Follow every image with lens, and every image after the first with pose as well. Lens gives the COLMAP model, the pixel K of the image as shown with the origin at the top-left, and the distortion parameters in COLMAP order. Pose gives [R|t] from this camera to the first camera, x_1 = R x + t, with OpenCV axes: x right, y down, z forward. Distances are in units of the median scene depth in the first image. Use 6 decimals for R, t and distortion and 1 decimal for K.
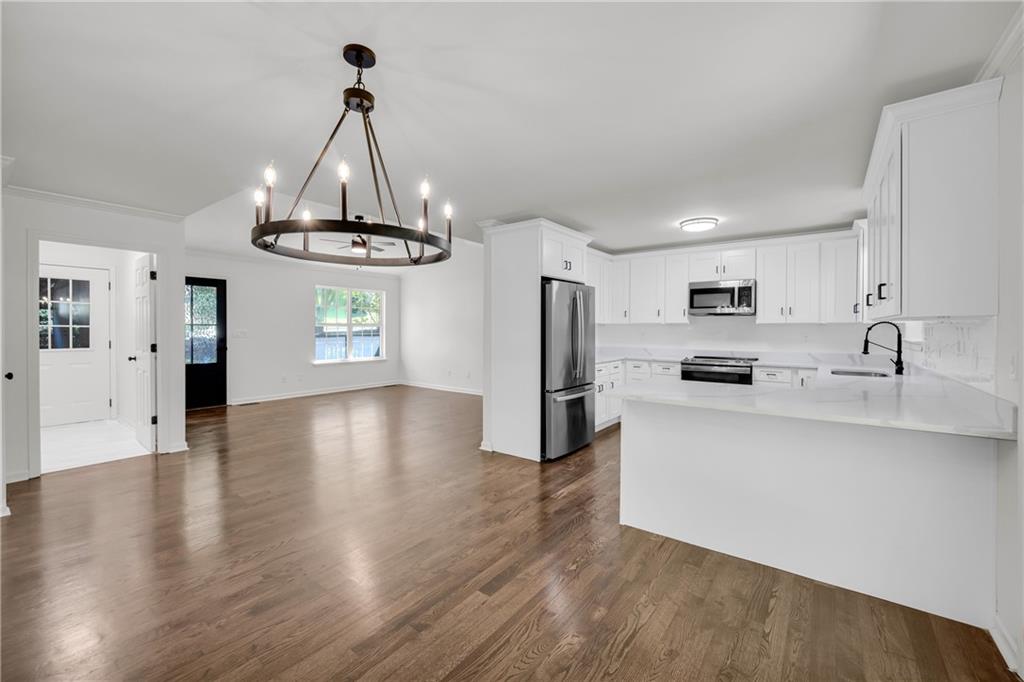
lens RADIAL K [[412.7, 0, 512.6], [0, 412.7, 337.1], [0, 0, 1]] dist [-0.000615, -0.000031]
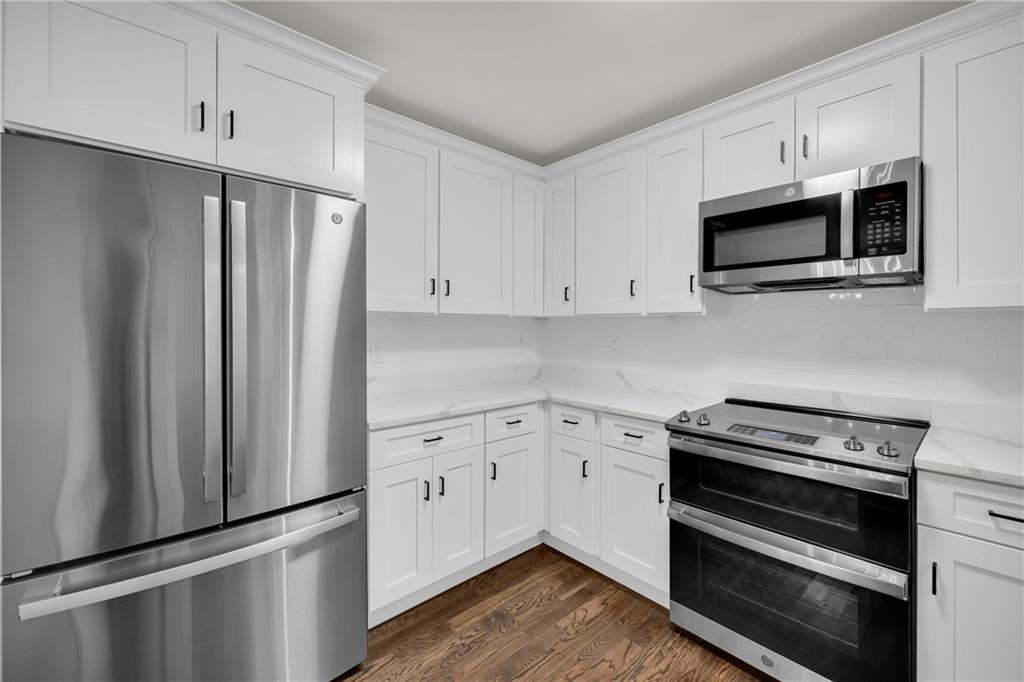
lens RADIAL K [[420.8, 0, 509.4], [0, 420.8, 328.4], [0, 0, 1]] dist [-0.002064, -0.000043]
pose [[0.981126, -0.000151, -0.193371, 0.350150], [-0.003535, 0.999819, -0.018715, -0.012715], [0.193339, 0.019046, 0.980947, 0.635268]]
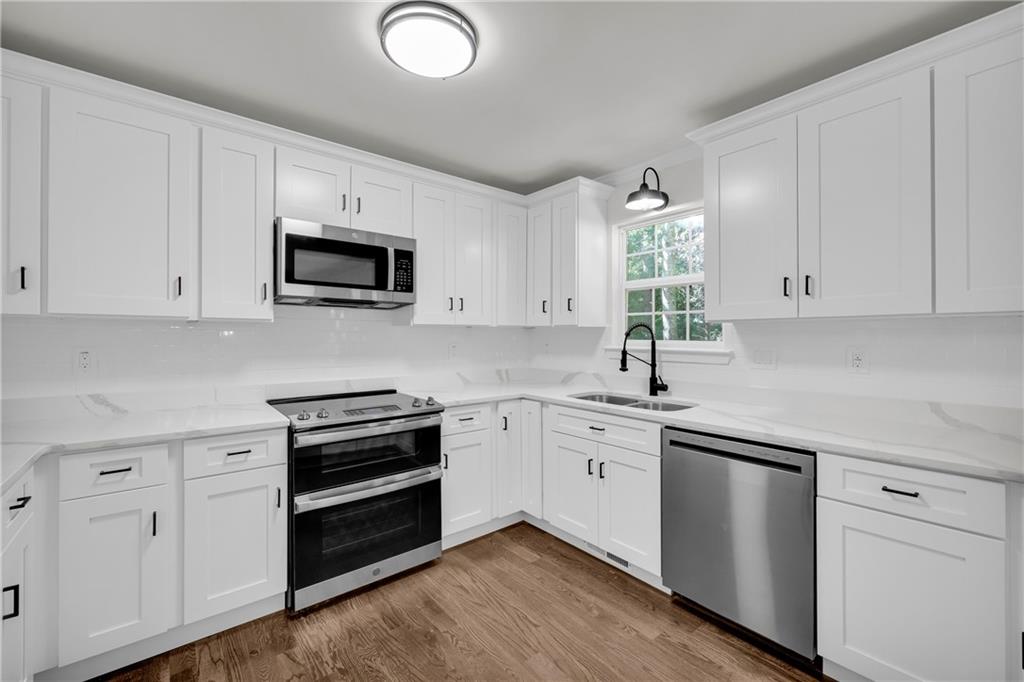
lens RADIAL K [[418.4, 0, 513.0], [0, 418.4, 332.5], [0, 0, 1]] dist [-0.006482, -0.000303]
pose [[0.230983, 0.006875, 0.972933, 0.098946], [0.020372, 0.999722, -0.011901, -0.013397], [-0.972744, 0.022570, 0.230779, 0.733991]]
